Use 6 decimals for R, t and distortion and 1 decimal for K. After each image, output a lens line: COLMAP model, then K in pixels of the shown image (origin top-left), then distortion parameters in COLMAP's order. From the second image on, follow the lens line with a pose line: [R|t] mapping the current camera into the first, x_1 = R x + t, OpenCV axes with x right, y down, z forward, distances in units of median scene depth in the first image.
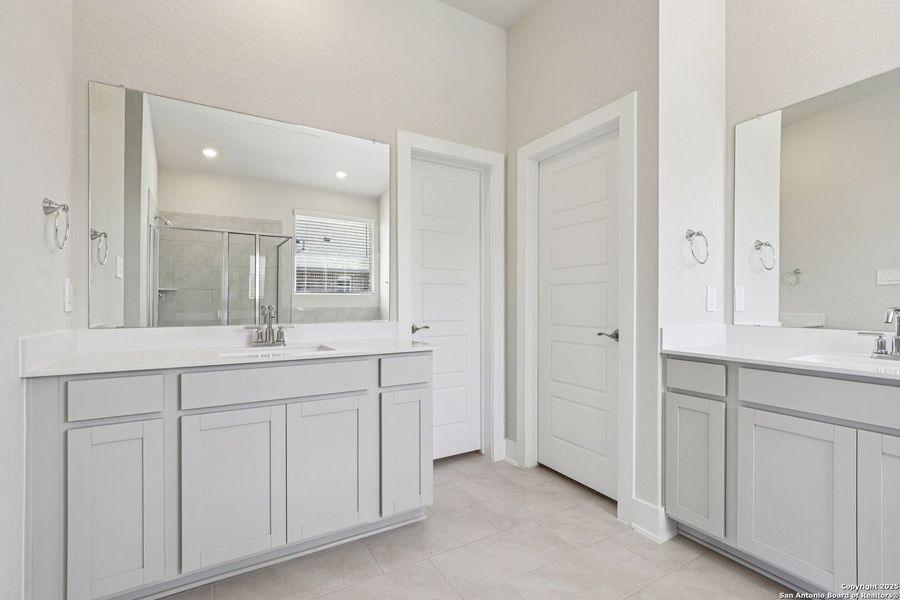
lens RADIAL K [[413.6, 0, 456.6], [0, 413.6, 306.6], [0, 0, 1]] dist [-0.010256, 0.000009]
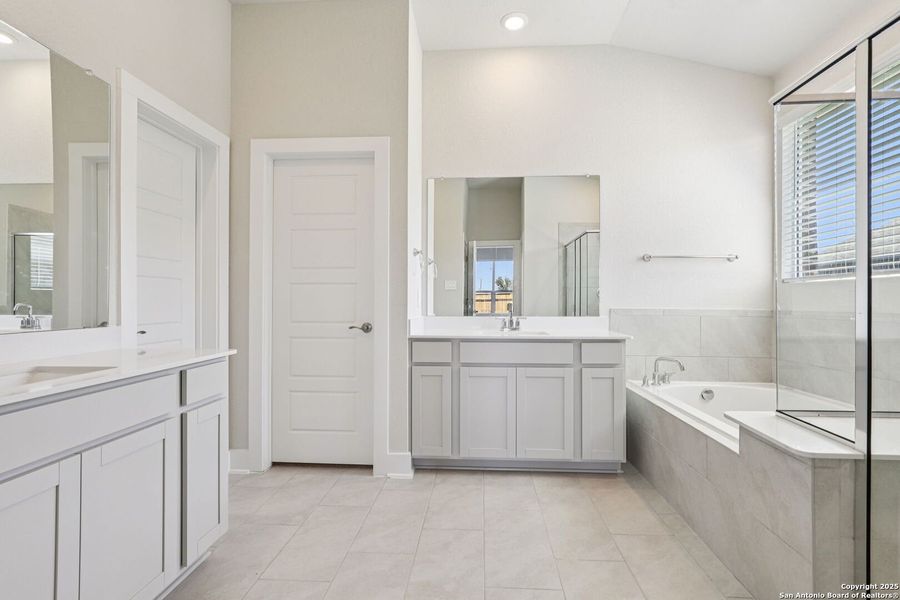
lens RADIAL K [[425.0, 0, 453.8], [0, 425.0, 301.2], [0, 0, 1]] dist [-0.000781, -0.000063]
pose [[0.555631, -0.001987, 0.831426, -0.553798], [0.006909, 0.999974, -0.002227, -0.004029], [-0.831400, 0.006982, 0.555631, 0.095508]]
